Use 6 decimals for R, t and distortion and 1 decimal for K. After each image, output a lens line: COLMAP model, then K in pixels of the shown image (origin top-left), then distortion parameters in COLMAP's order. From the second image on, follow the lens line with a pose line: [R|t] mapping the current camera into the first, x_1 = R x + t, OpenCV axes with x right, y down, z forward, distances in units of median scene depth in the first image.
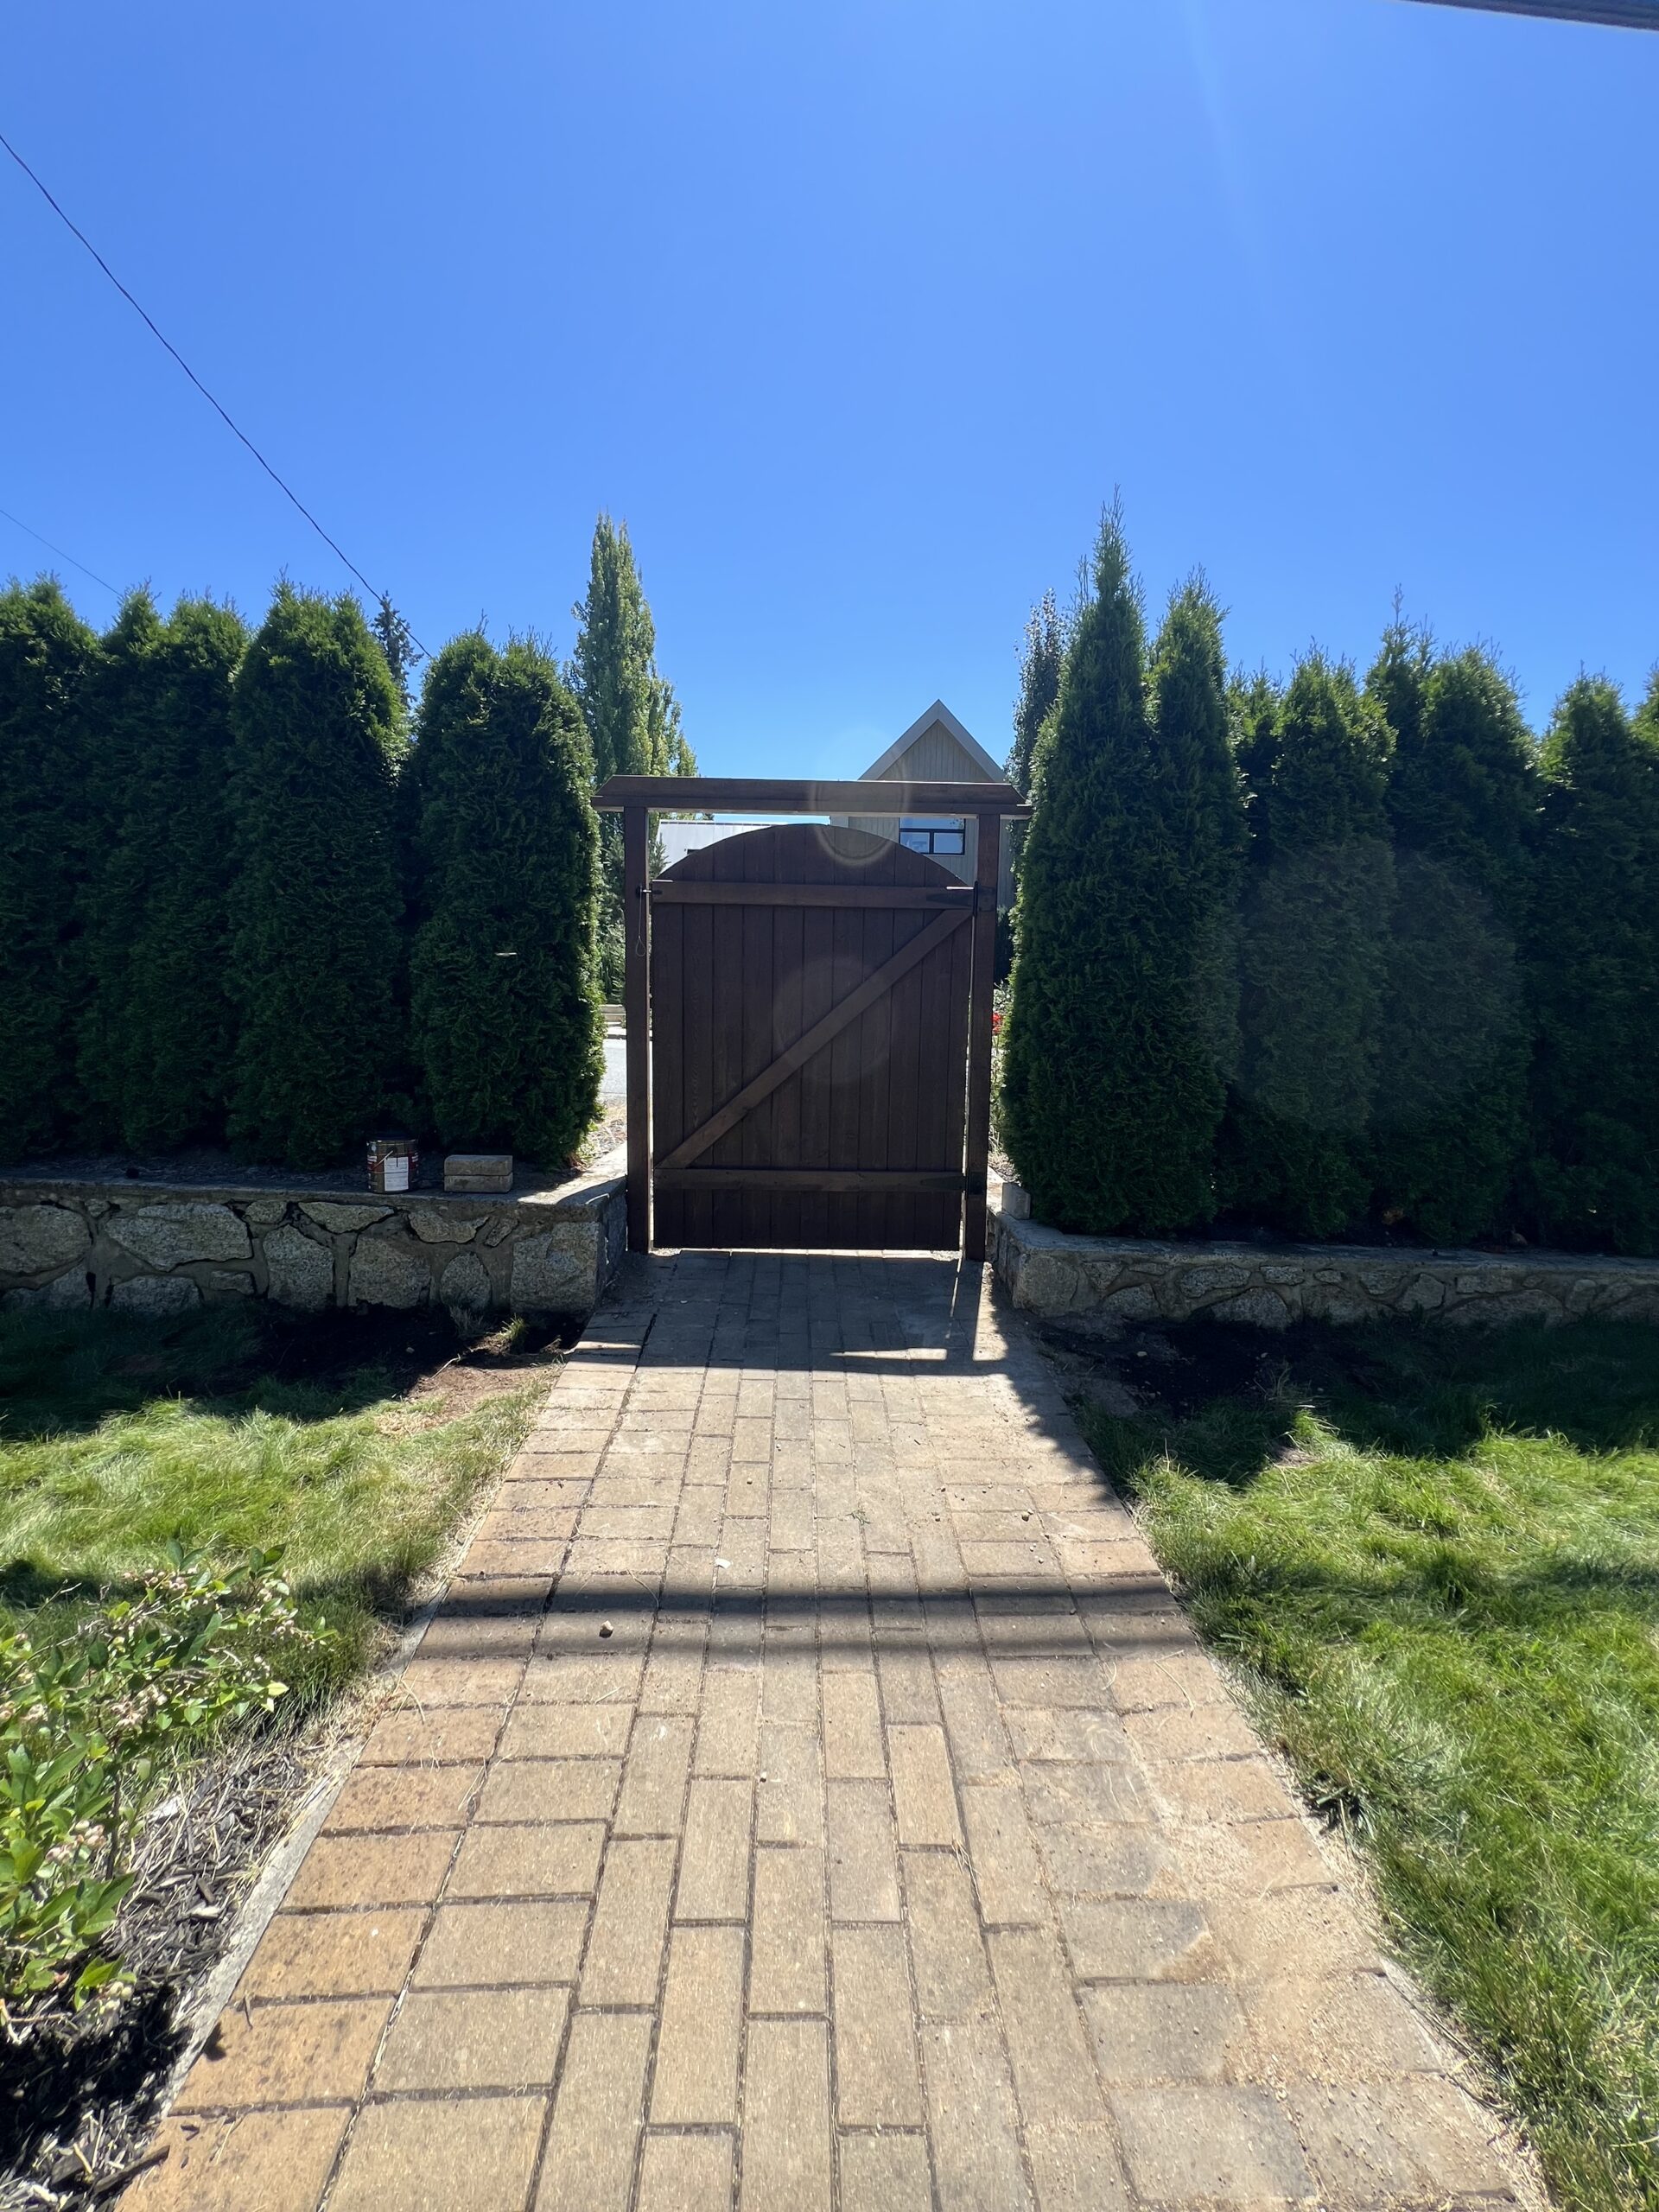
lens RADIAL K [[886.3, 0, 830.2], [0, 886.3, 1106.7], [0, 0, 1]] dist [-0.005973, 0.000732]
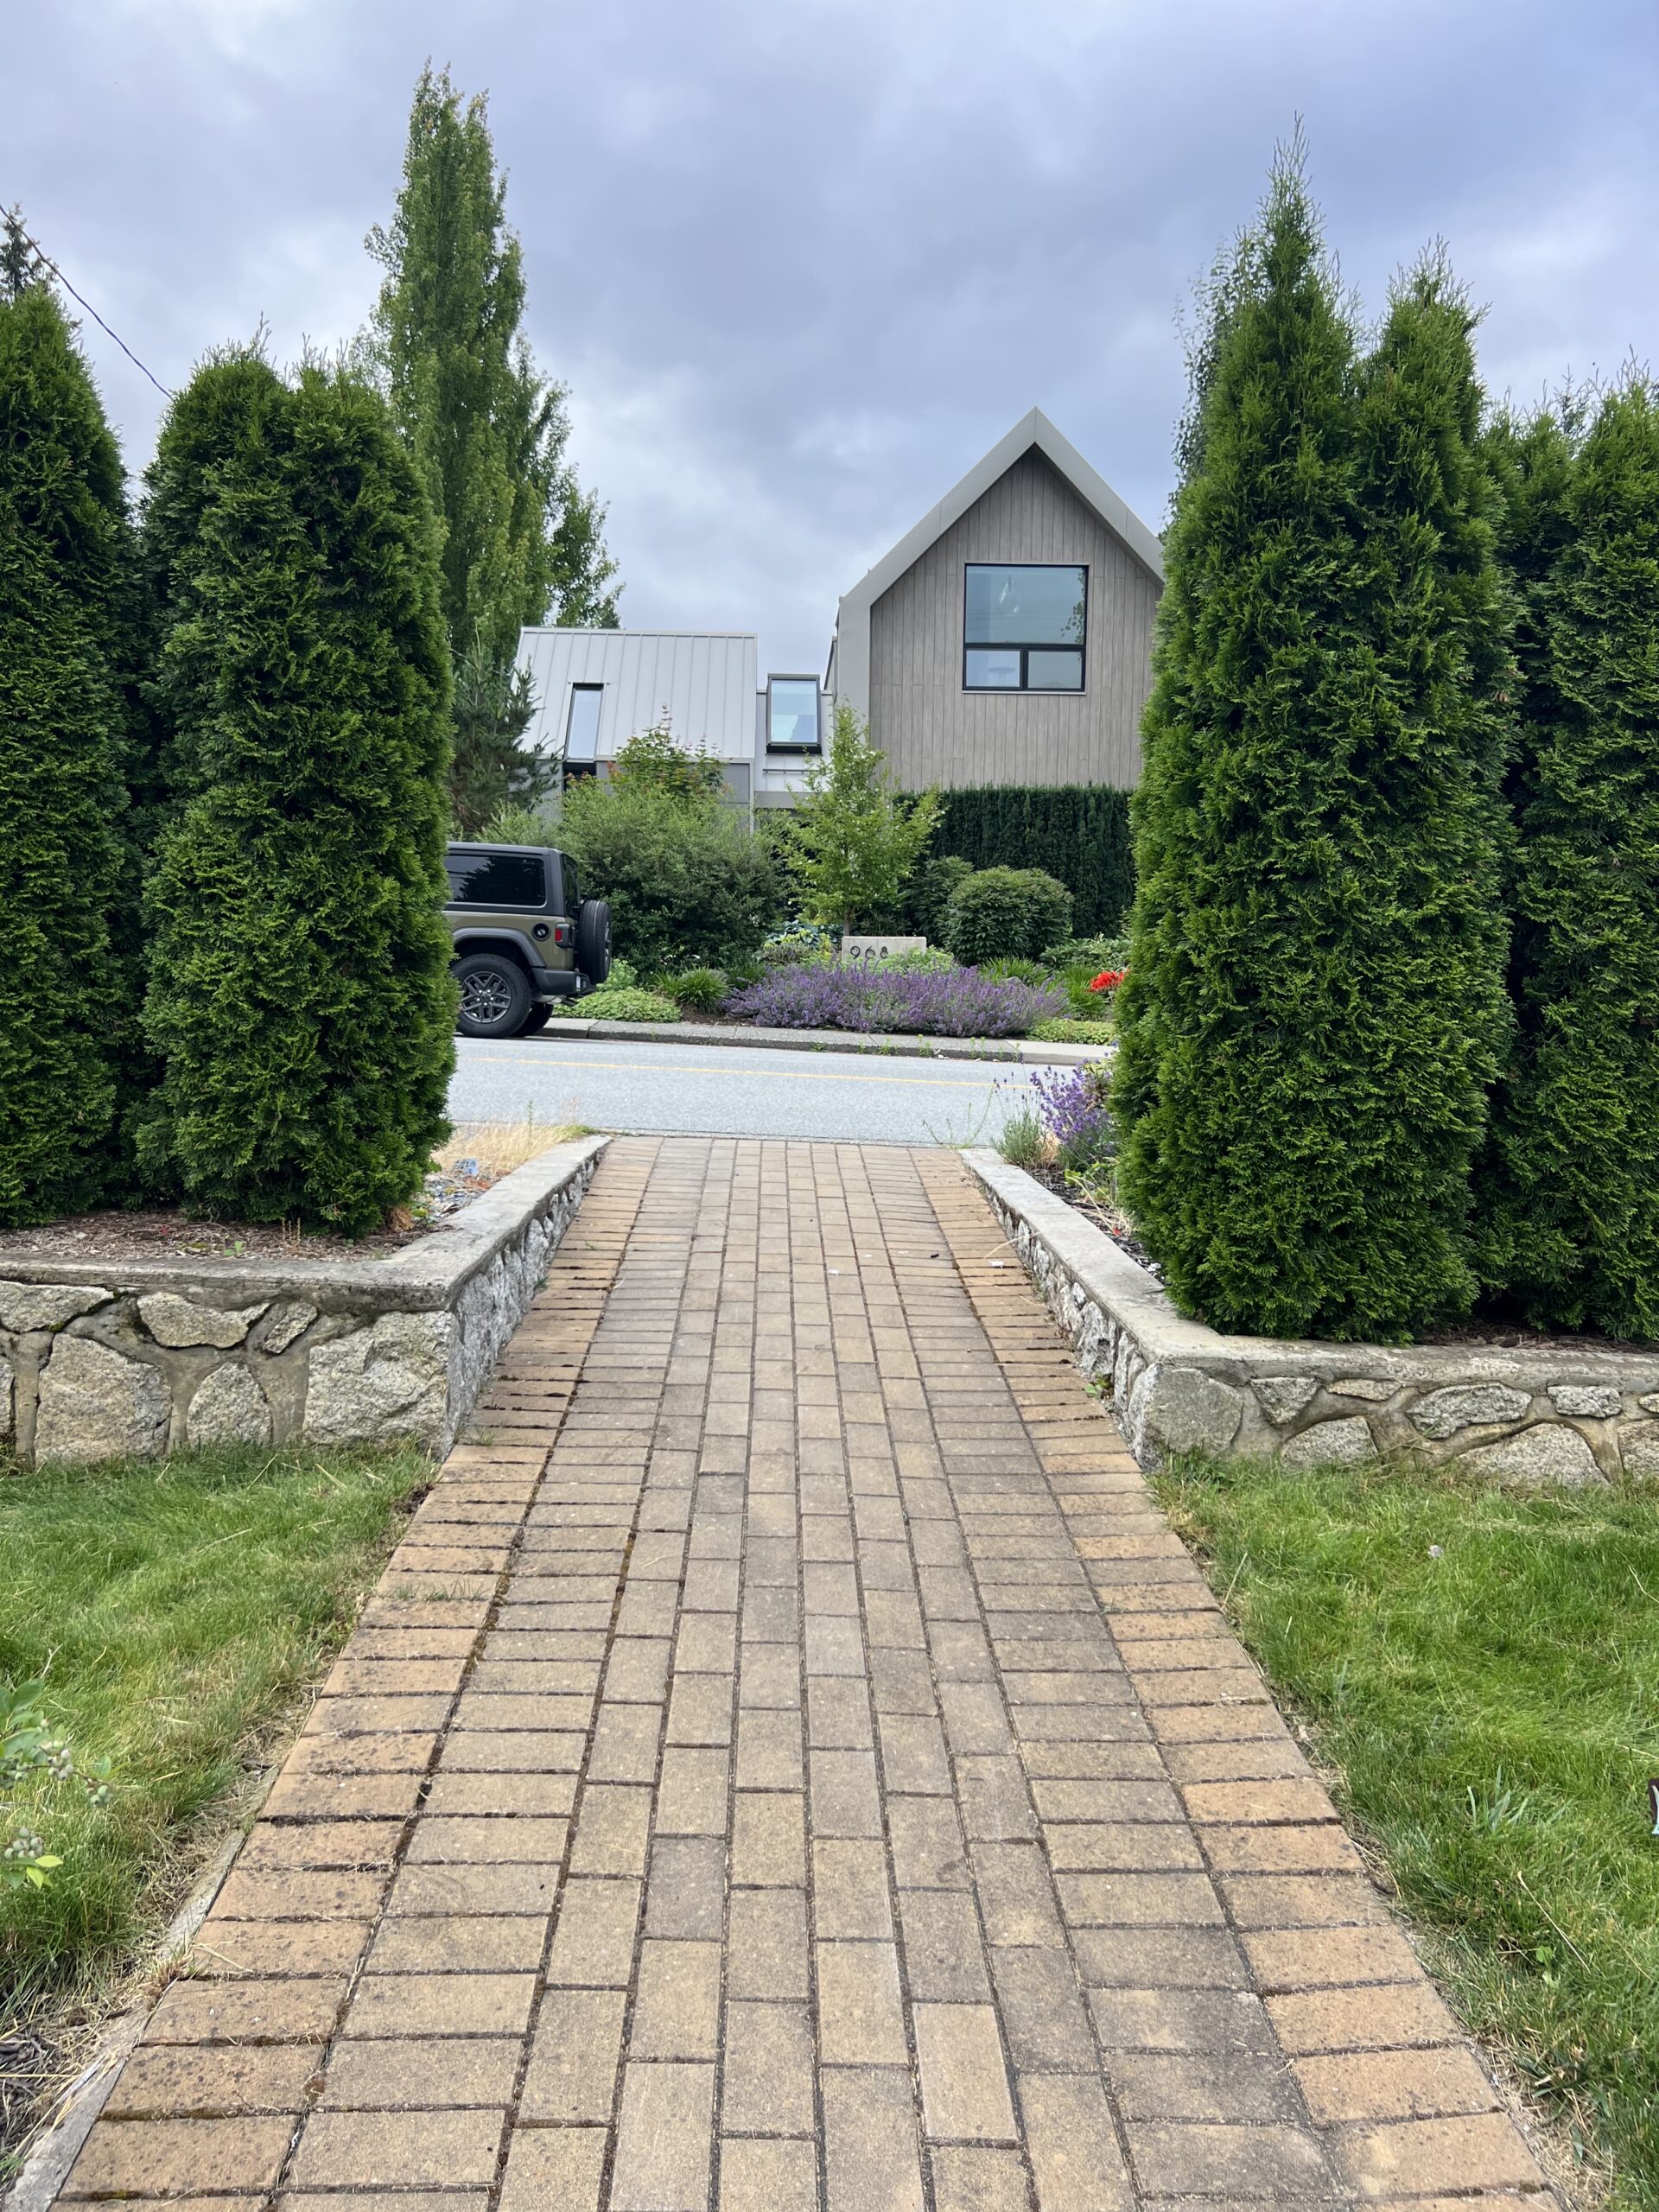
lens RADIAL K [[1675.8, 0, 837.4], [0, 1675.8, 1098.6], [0, 0, 1]] dist [0.030091, -0.034601]
pose [[0.999996, -0.002489, -0.001236, 0.005090], [0.002441, 0.999311, -0.037033, 0.027095], [0.001327, 0.037029, 0.999313, -0.155660]]
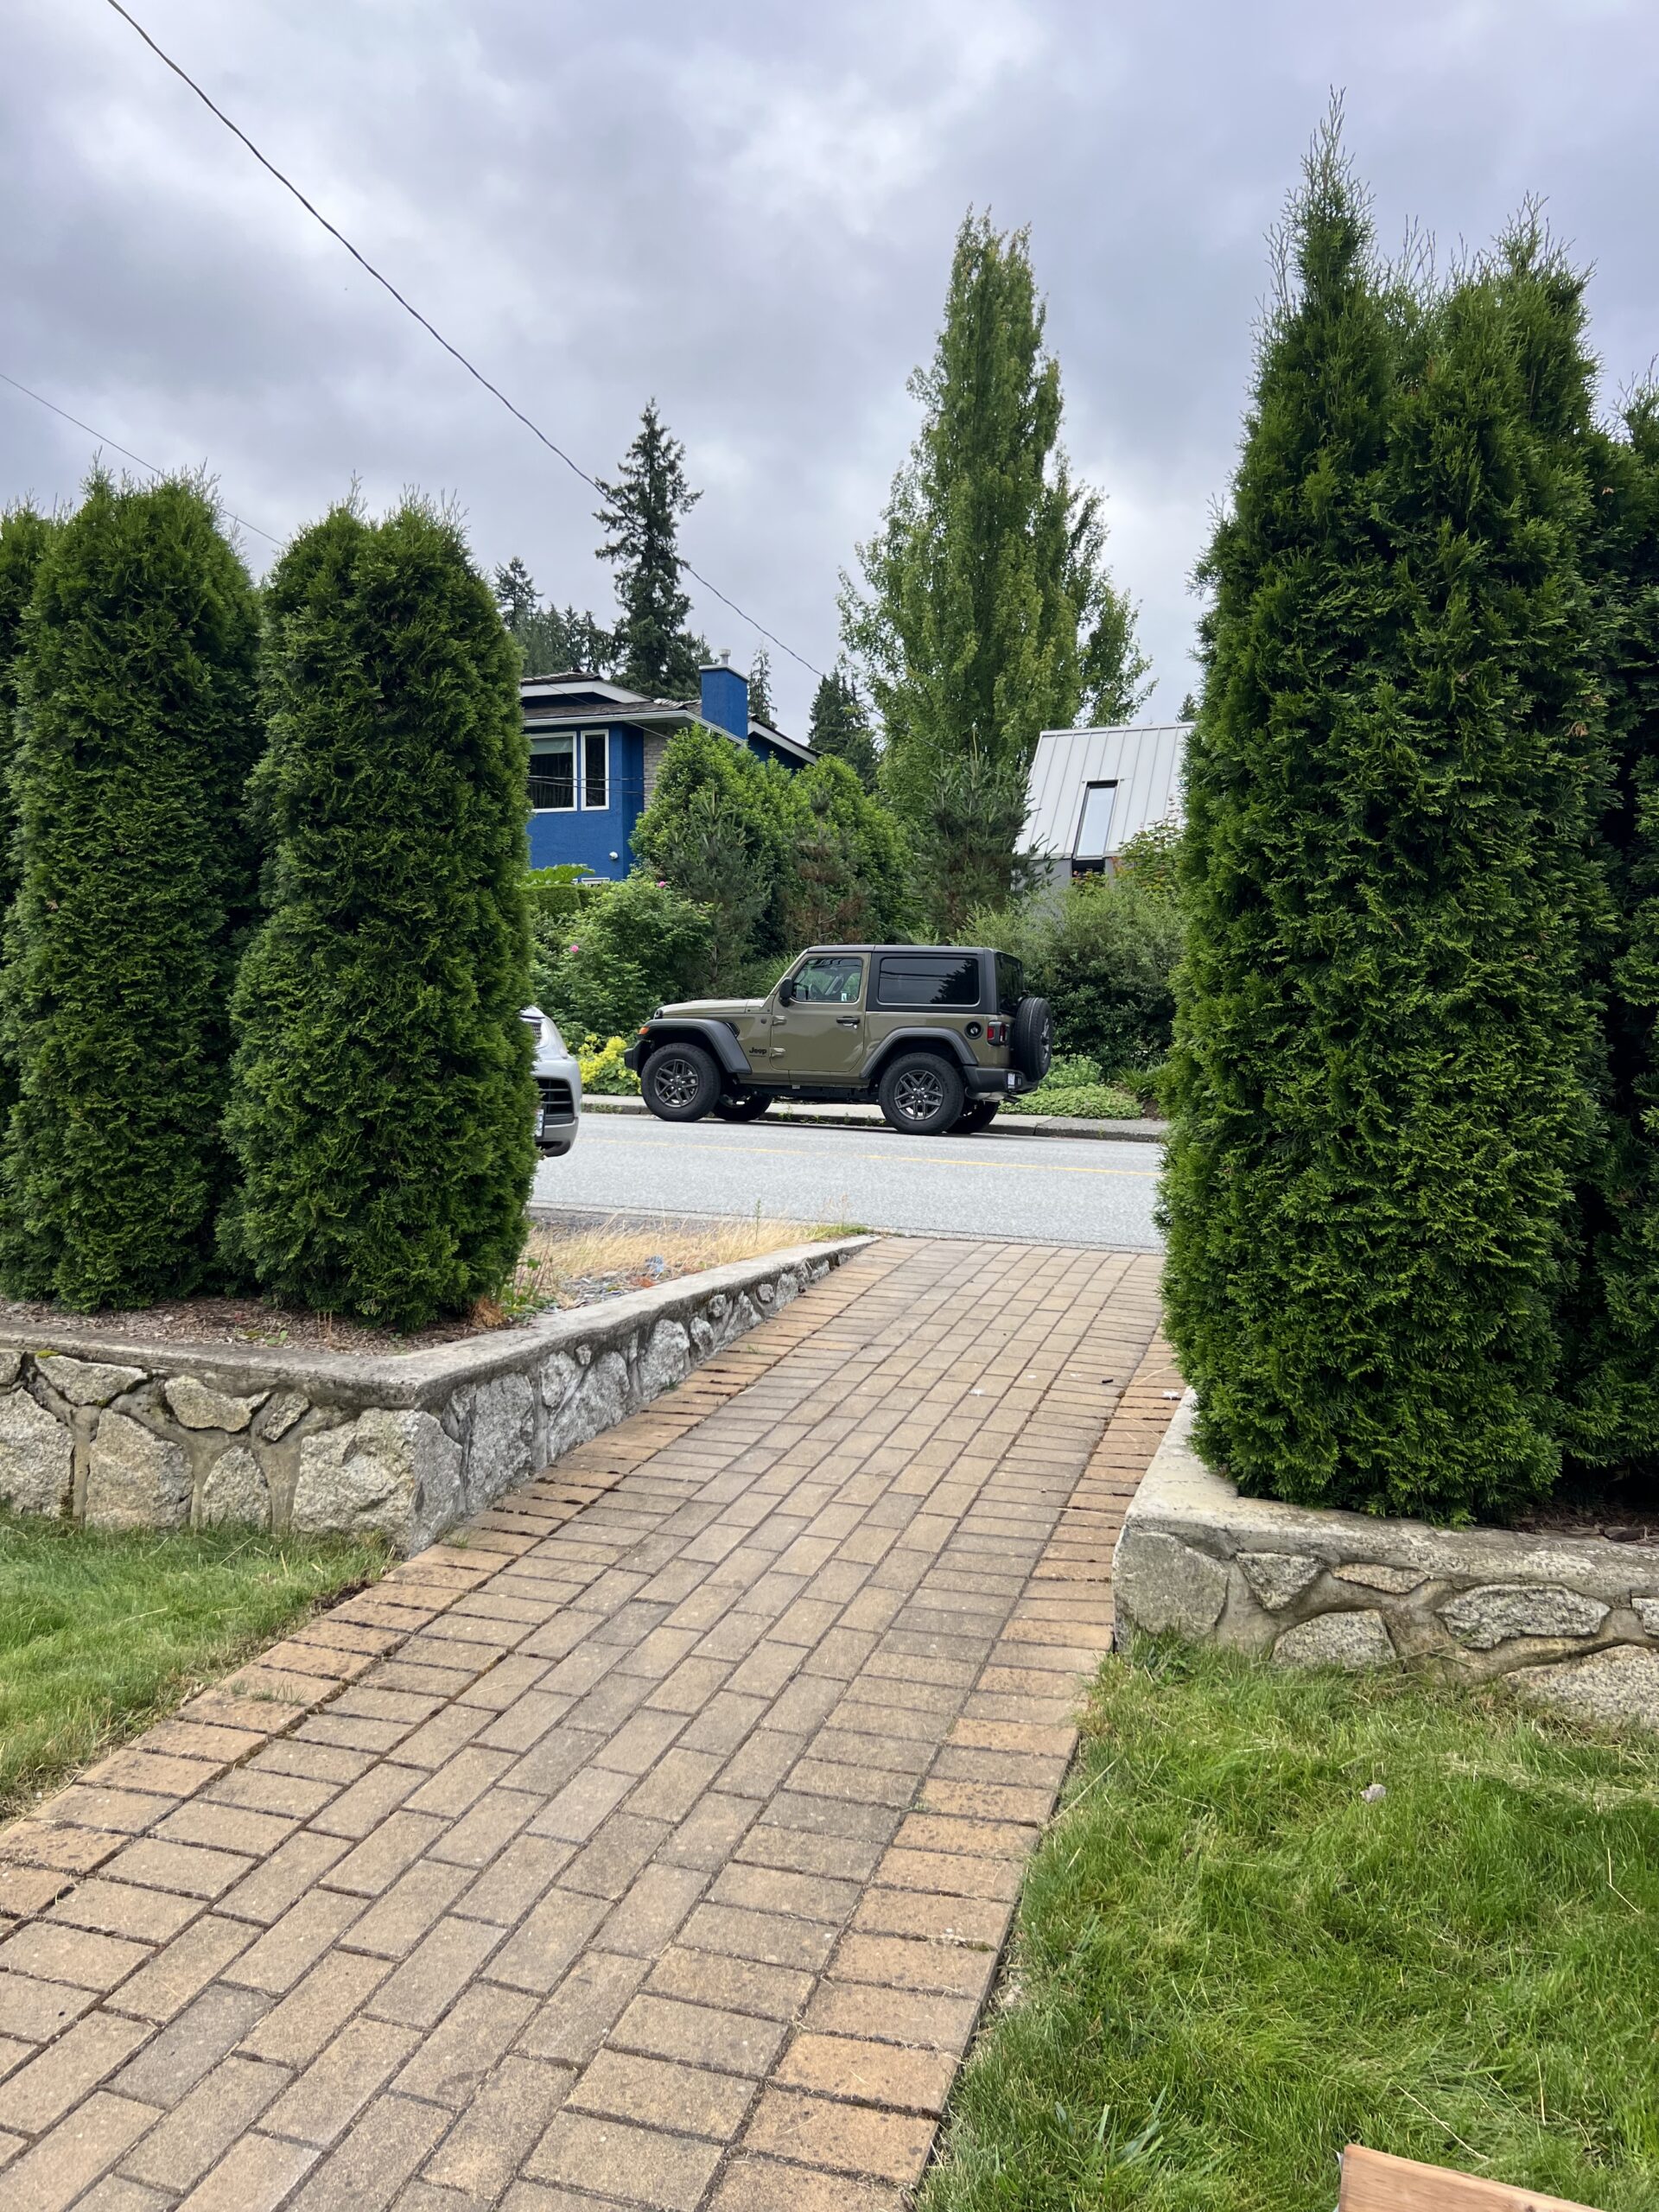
lens RADIAL K [[1675.8, 0, 832.3], [0, 1675.8, 1103.6], [0, 0, 1]] dist [0.030091, -0.034601]
pose [[0.935599, -0.003220, -0.353050, 0.419525], [-0.028987, 0.995882, -0.085901, 0.009010], [0.351873, 0.090603, 0.931653, -0.006225]]
